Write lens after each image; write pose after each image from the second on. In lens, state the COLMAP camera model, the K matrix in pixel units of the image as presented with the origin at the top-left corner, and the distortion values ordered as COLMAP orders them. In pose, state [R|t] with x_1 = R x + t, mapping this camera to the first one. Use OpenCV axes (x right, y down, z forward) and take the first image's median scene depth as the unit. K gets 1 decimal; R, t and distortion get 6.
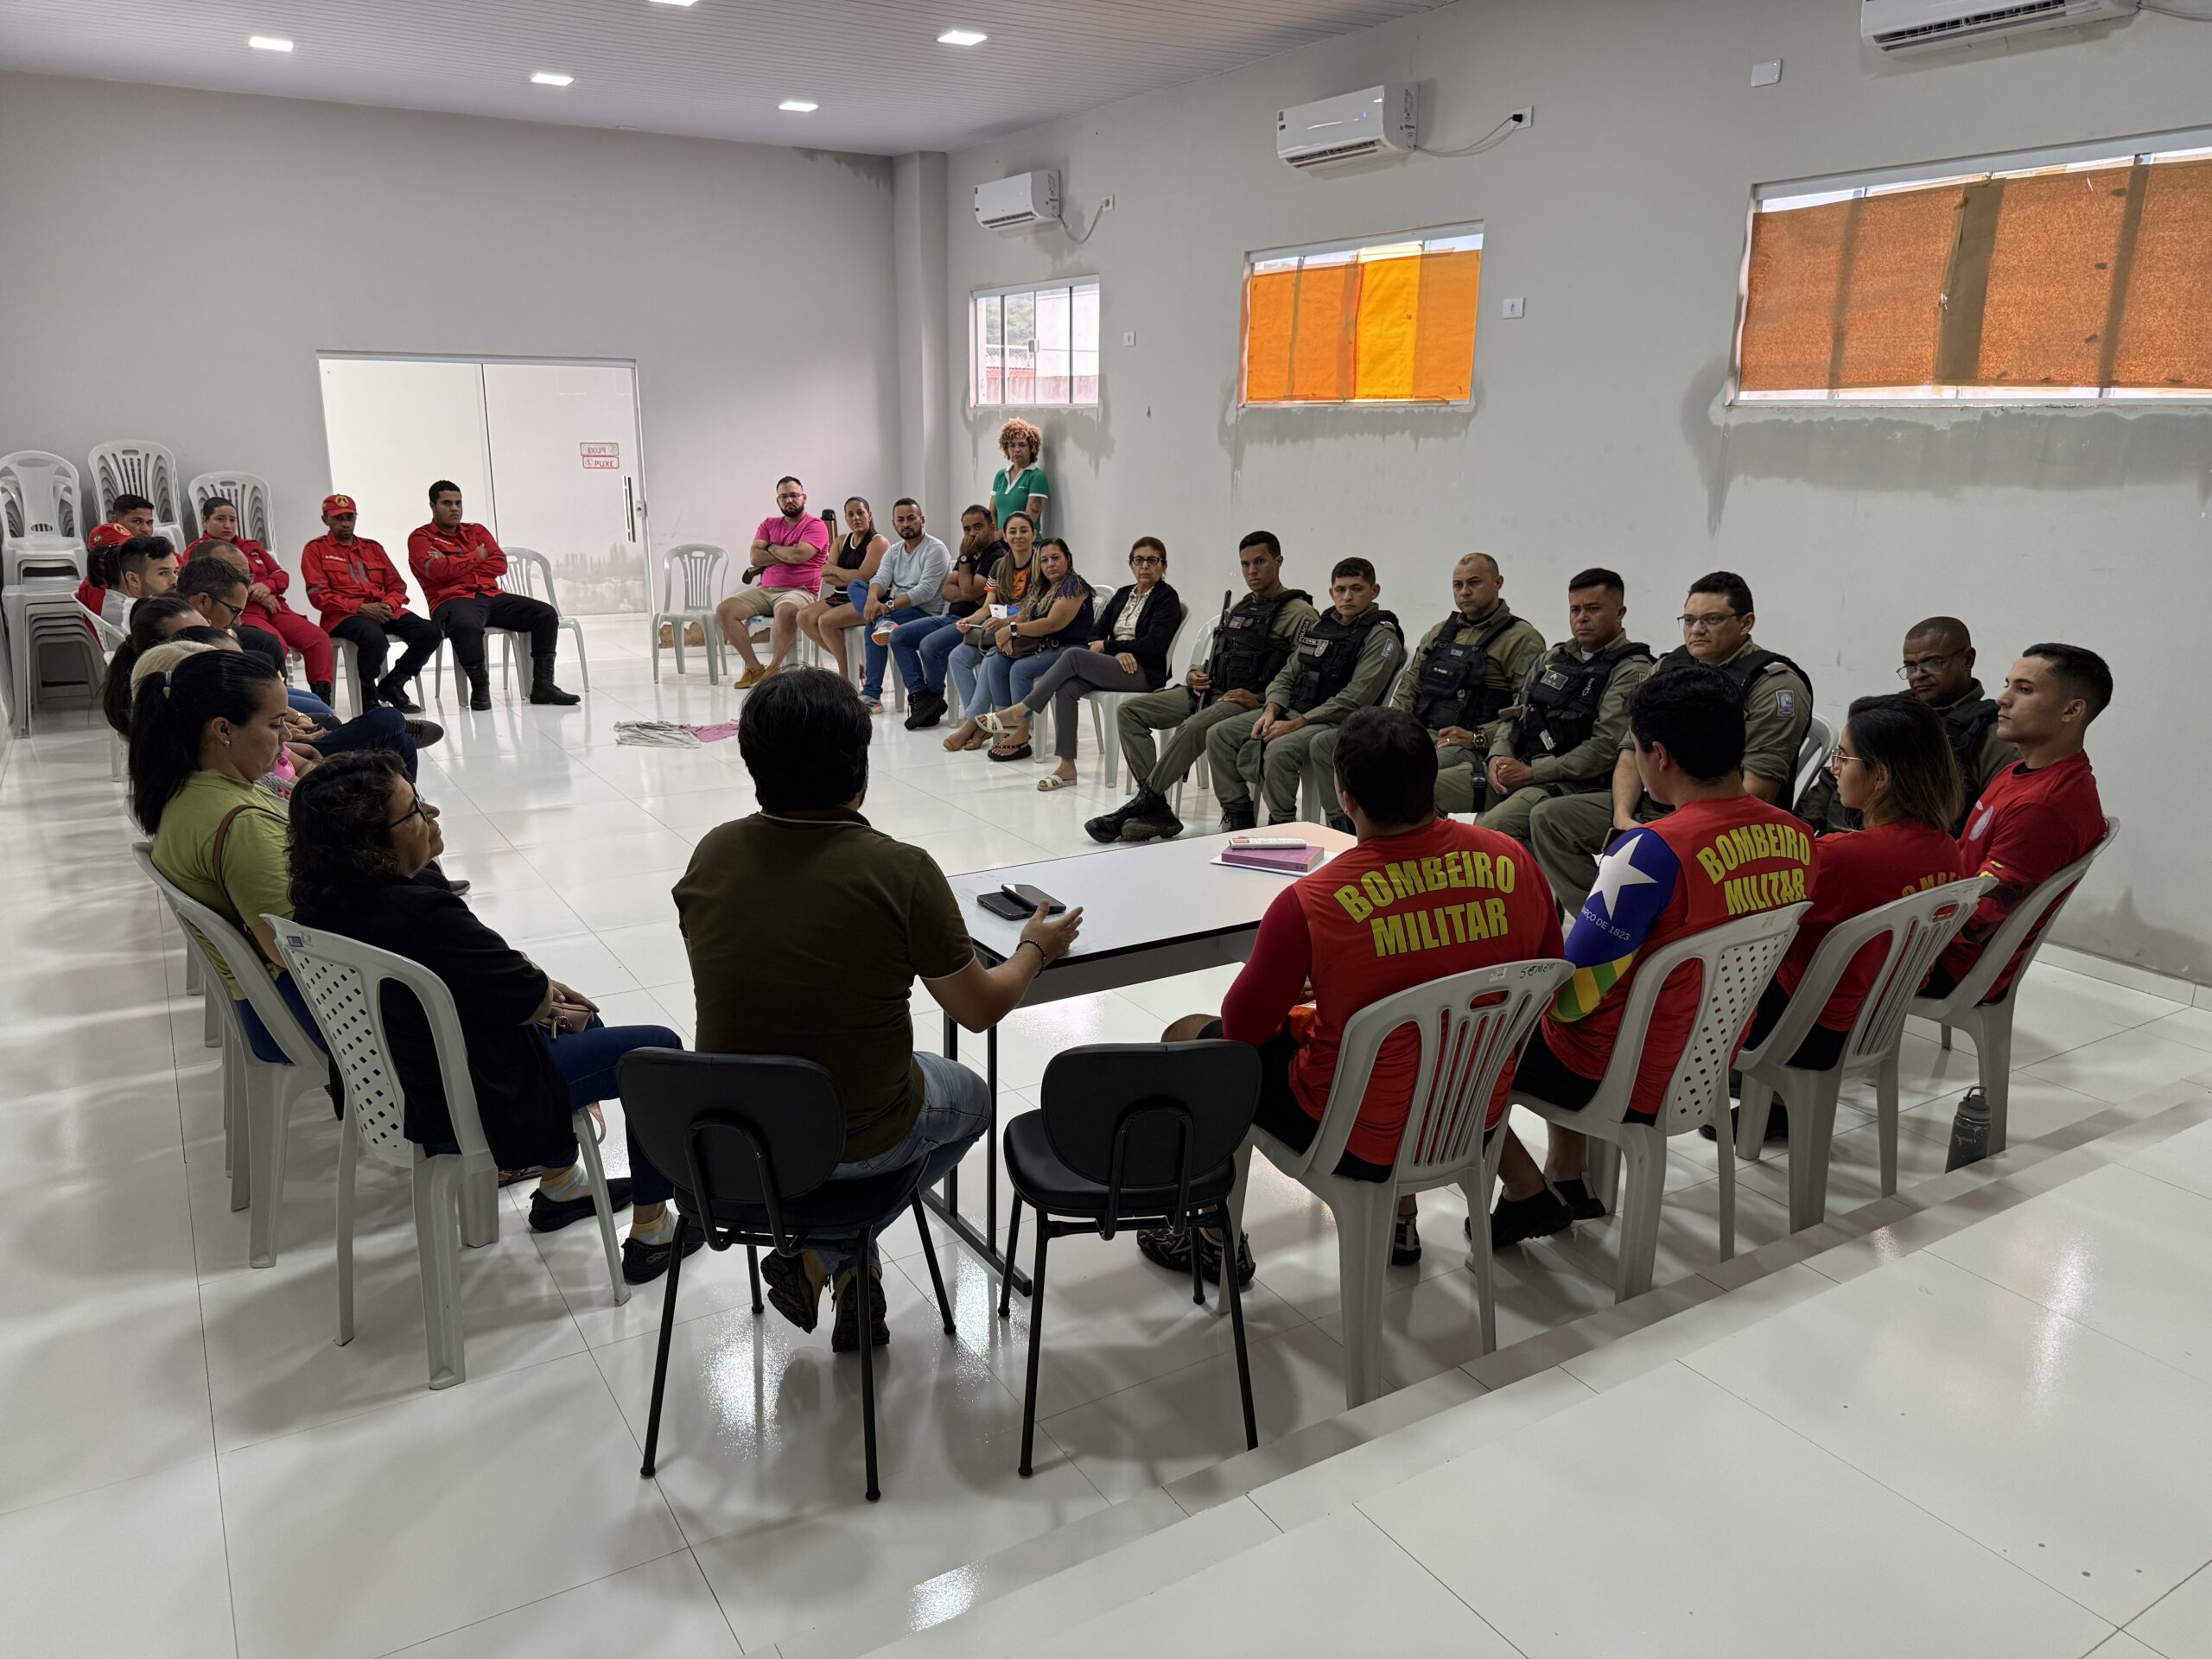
lens RADIAL K [[1564.7, 0, 1106.0], [0, 1564.7, 859.1], [0, 0, 1]] dist [0.027047, -0.049358]
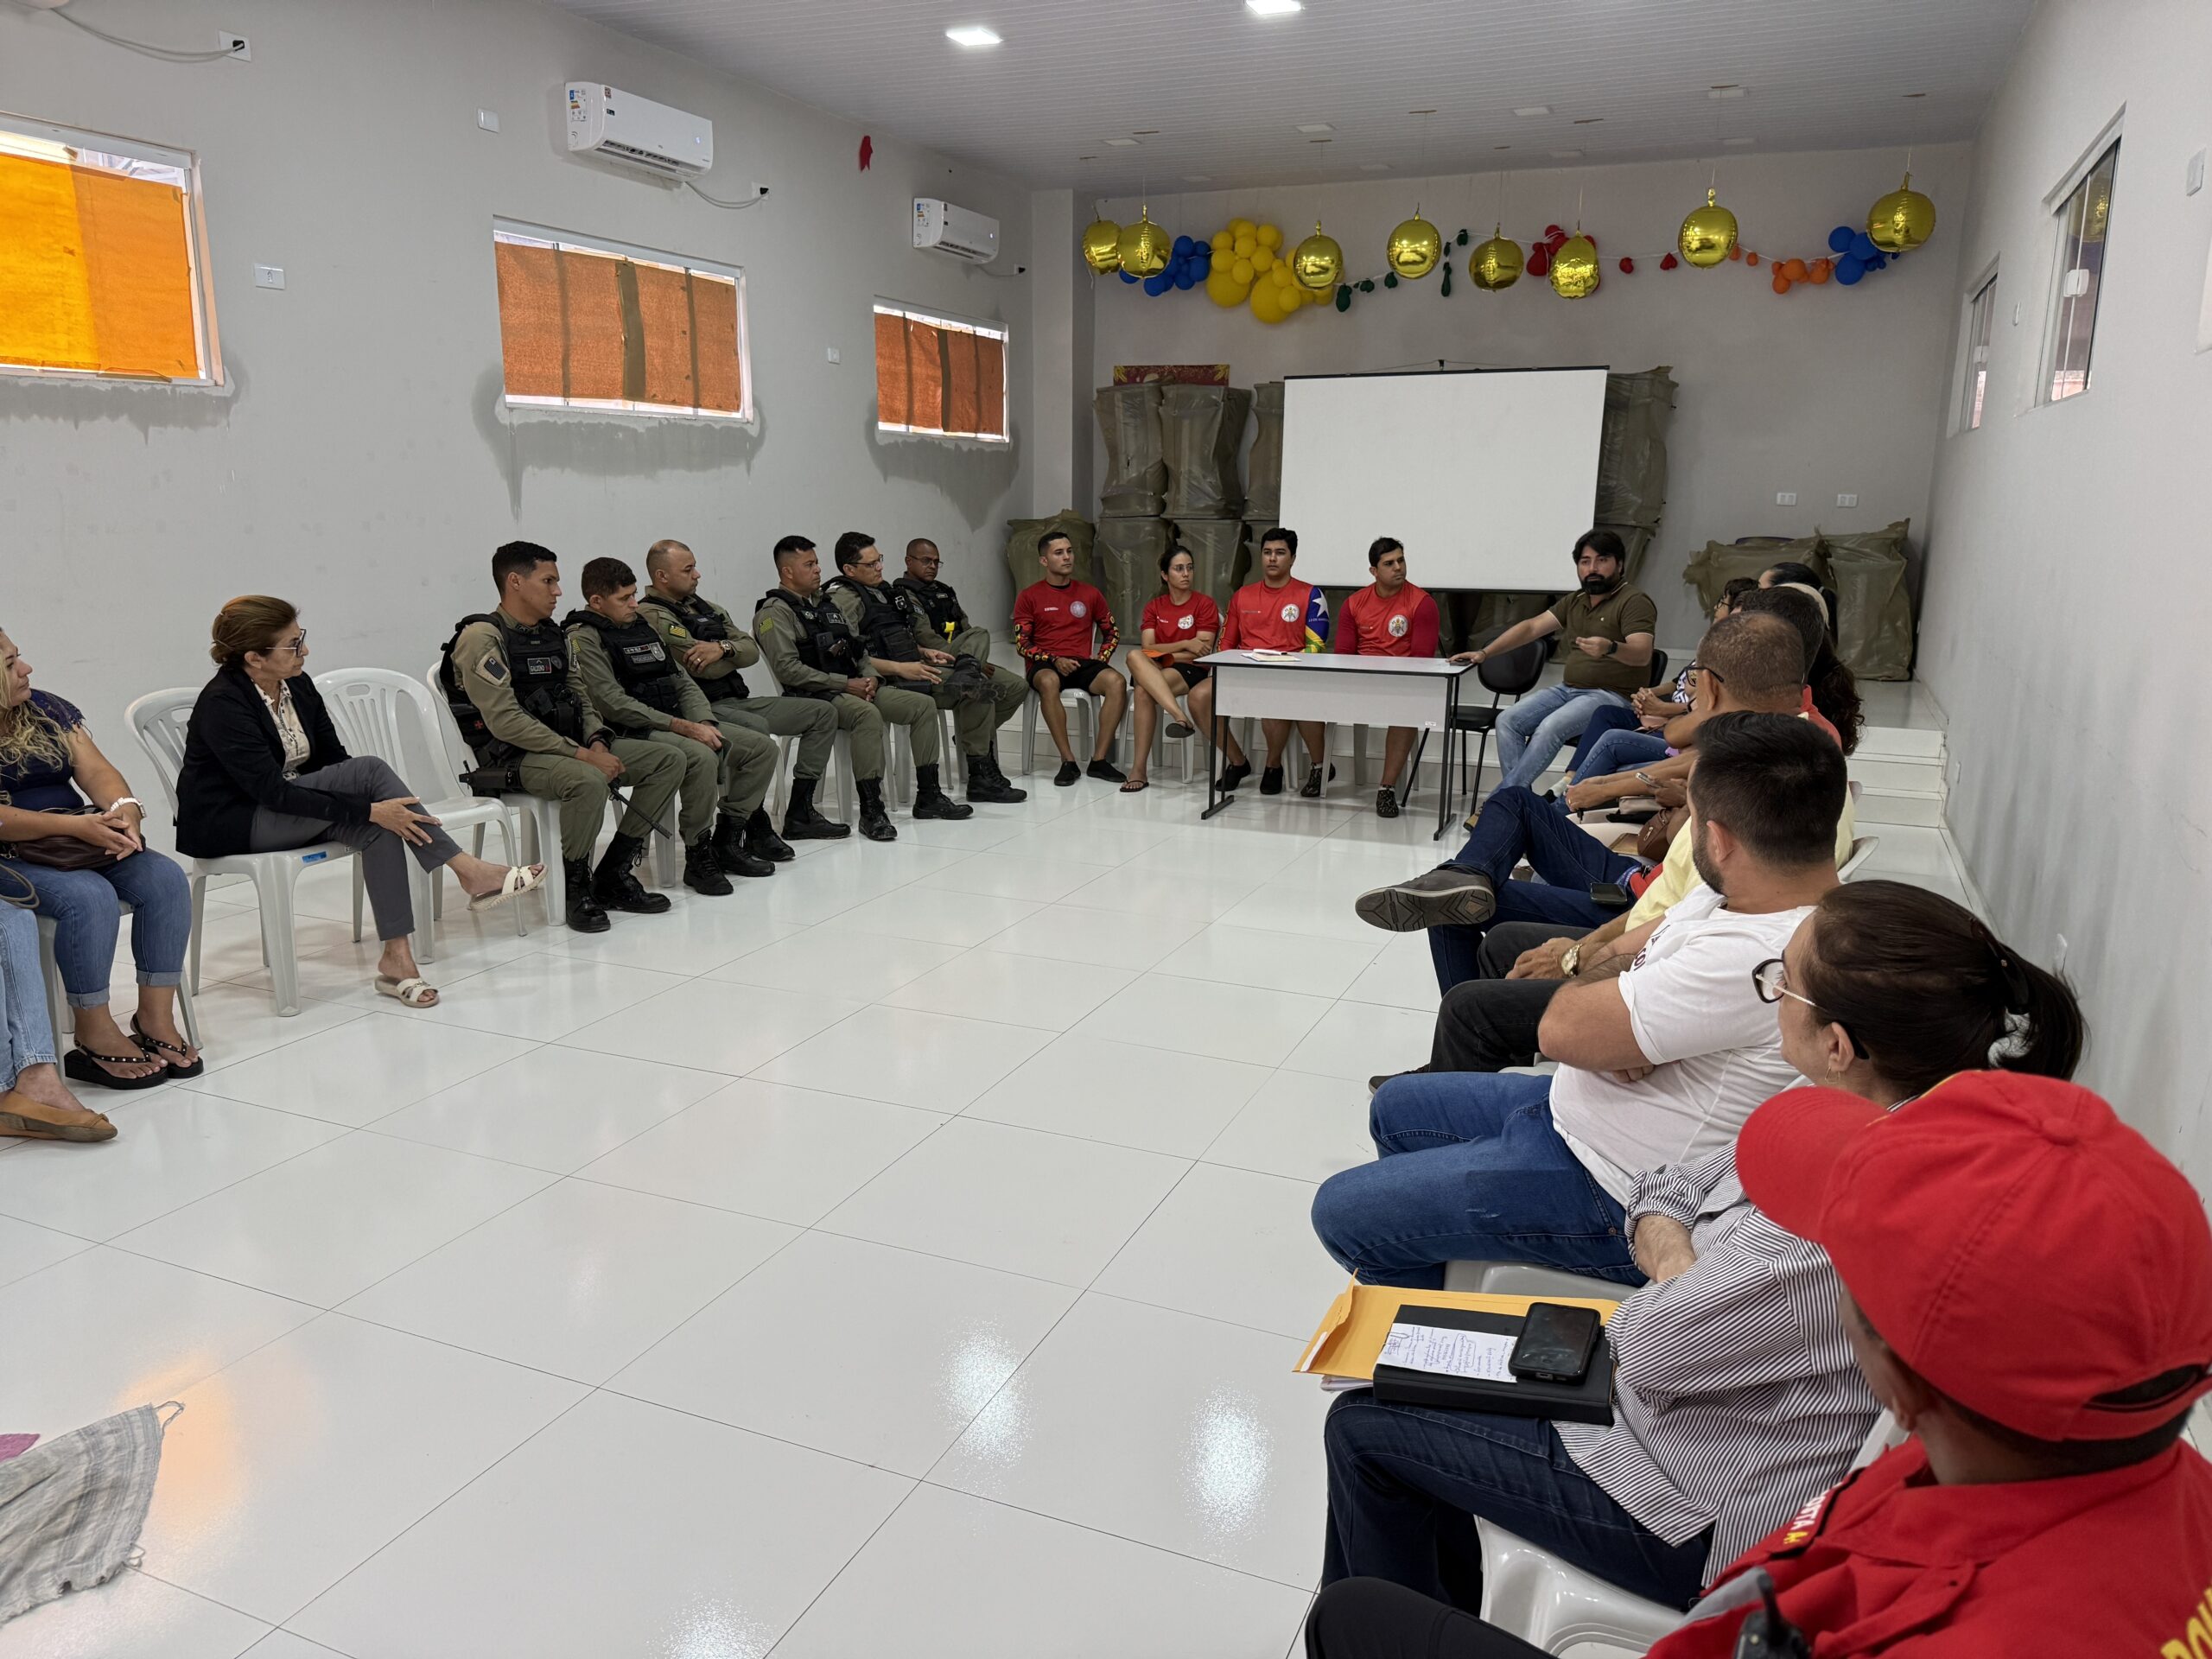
lens RADIAL K [[1564.7, 0, 1107.7], [0, 1564.7, 874.1], [0, 0, 1]] dist [0.027047, -0.049358]
pose [[-0.583964, -0.213770, 0.783127, -0.708364], [0.201601, 0.896292, 0.394990, -0.296665], [-0.786348, 0.388540, -0.480306, 1.143494]]
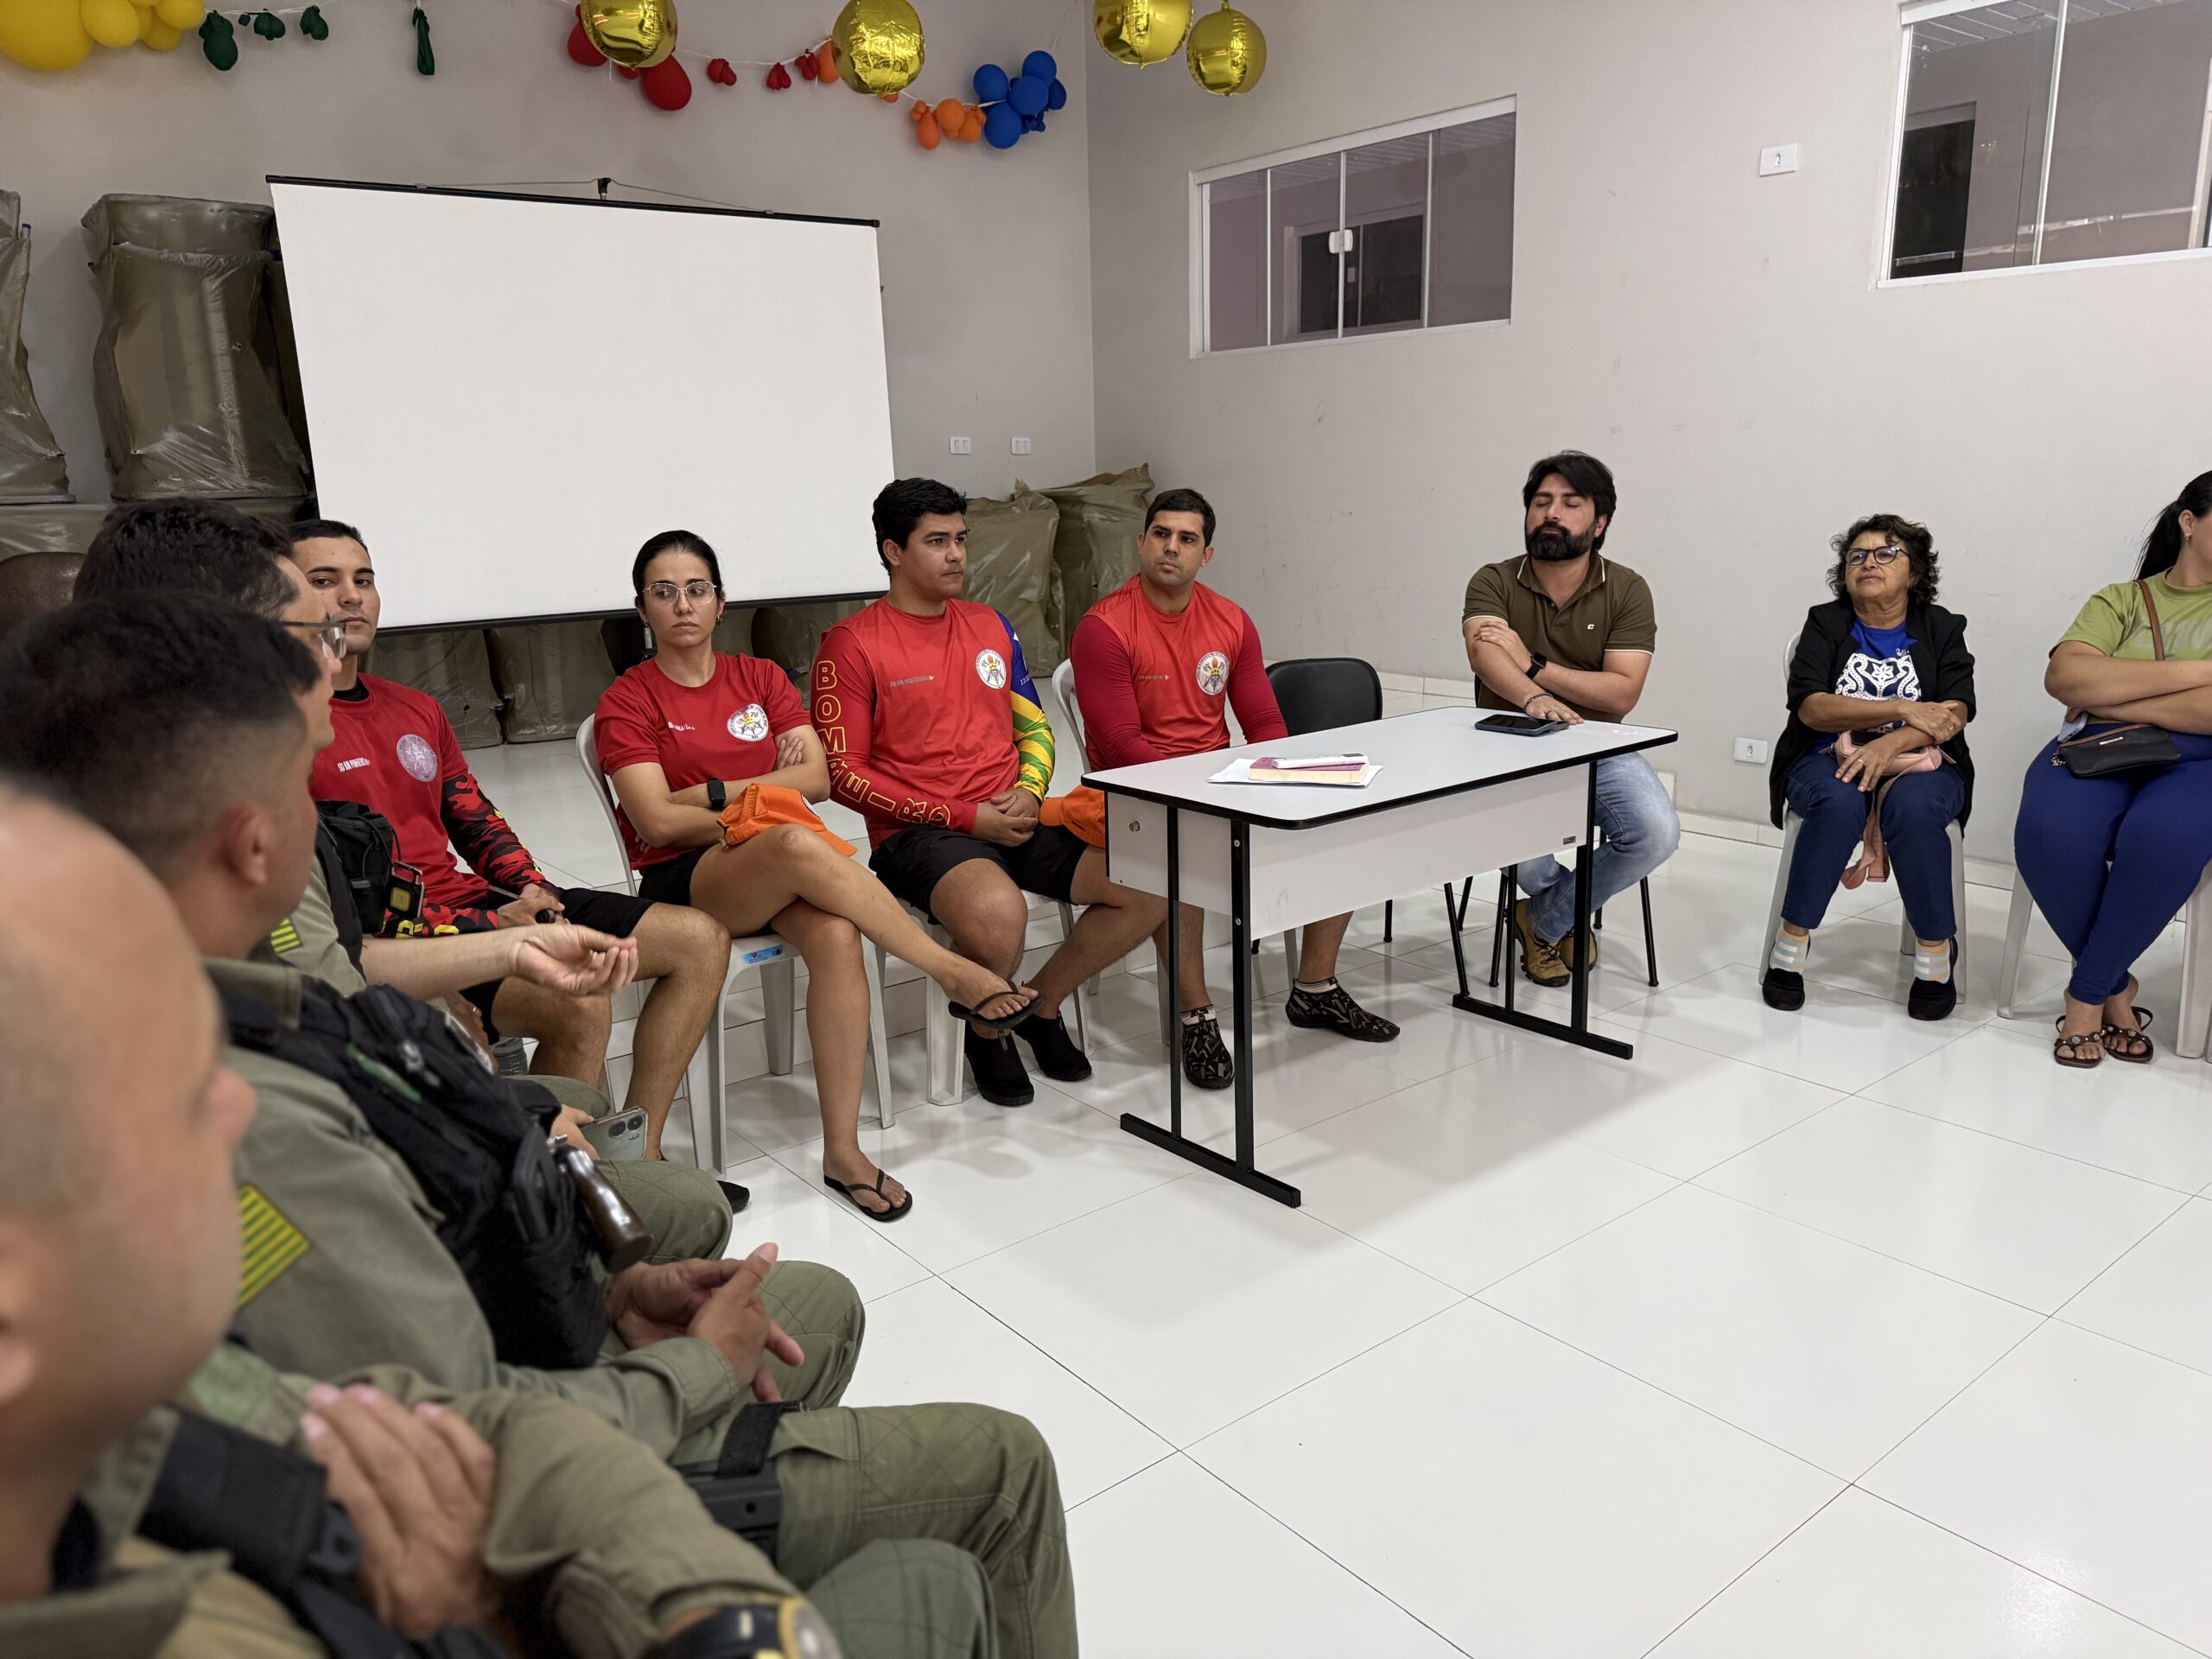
lens RADIAL K [[1564.7, 0, 1125.0], [0, 1564.7, 847.1], [0, 0, 1]] dist [0.027047, -0.049358]
pose [[-0.991858, 0.034714, -0.122523, 0.153349], [-0.029428, 0.873605, 0.485746, -0.187934], [0.123899, 0.485396, -0.865471, 0.886771]]
